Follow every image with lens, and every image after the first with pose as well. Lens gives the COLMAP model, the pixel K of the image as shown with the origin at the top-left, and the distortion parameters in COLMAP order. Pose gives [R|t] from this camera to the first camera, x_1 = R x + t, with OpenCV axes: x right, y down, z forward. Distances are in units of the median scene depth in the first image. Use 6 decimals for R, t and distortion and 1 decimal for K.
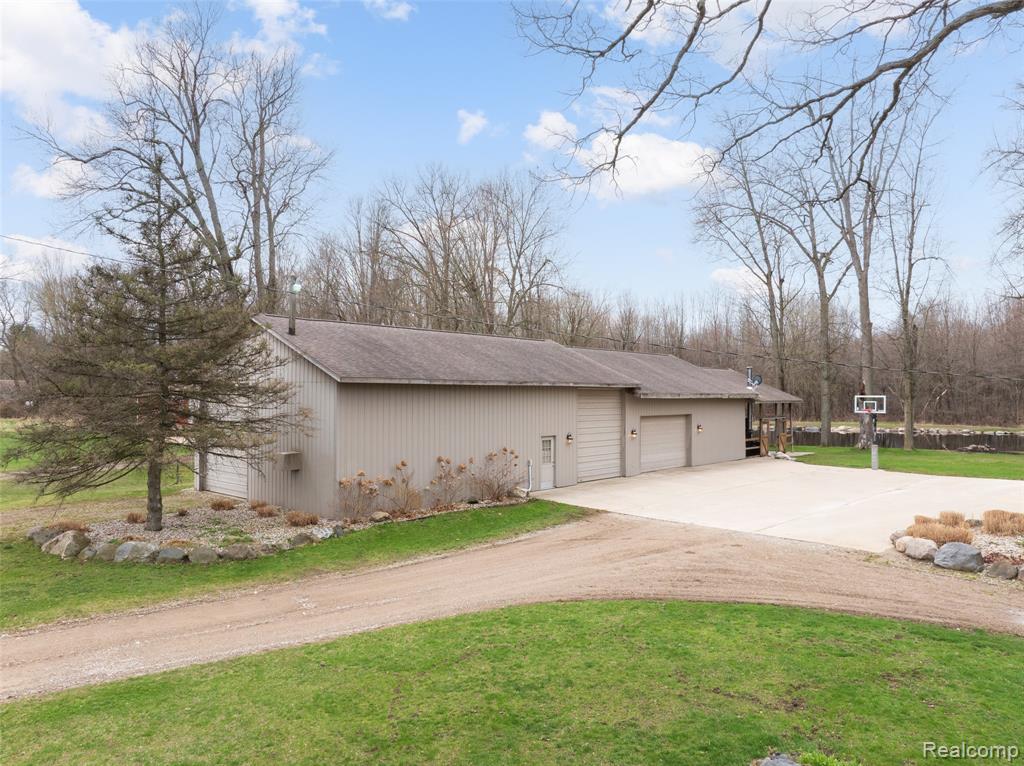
lens RADIAL K [[717.5, 0, 512.1], [0, 717.5, 384.0], [0, 0, 1]] dist [-0.034510, -0.004370]
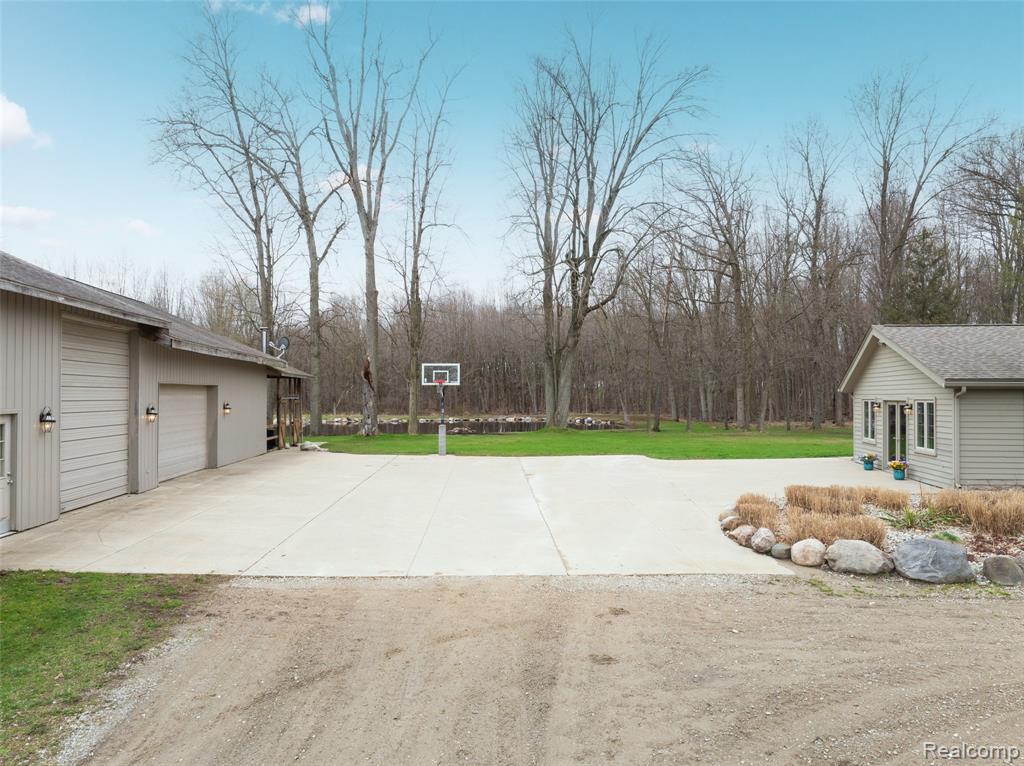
lens RADIAL K [[717.5, 0, 511.7], [0, 717.5, 387.3], [0, 0, 1]] dist [-0.034510, -0.004370]
pose [[0.676559, 0.006900, 0.736356, -0.040032], [-0.009937, 0.999951, -0.000240, 0.041078], [-0.736322, -0.007155, 0.676594, 0.377143]]
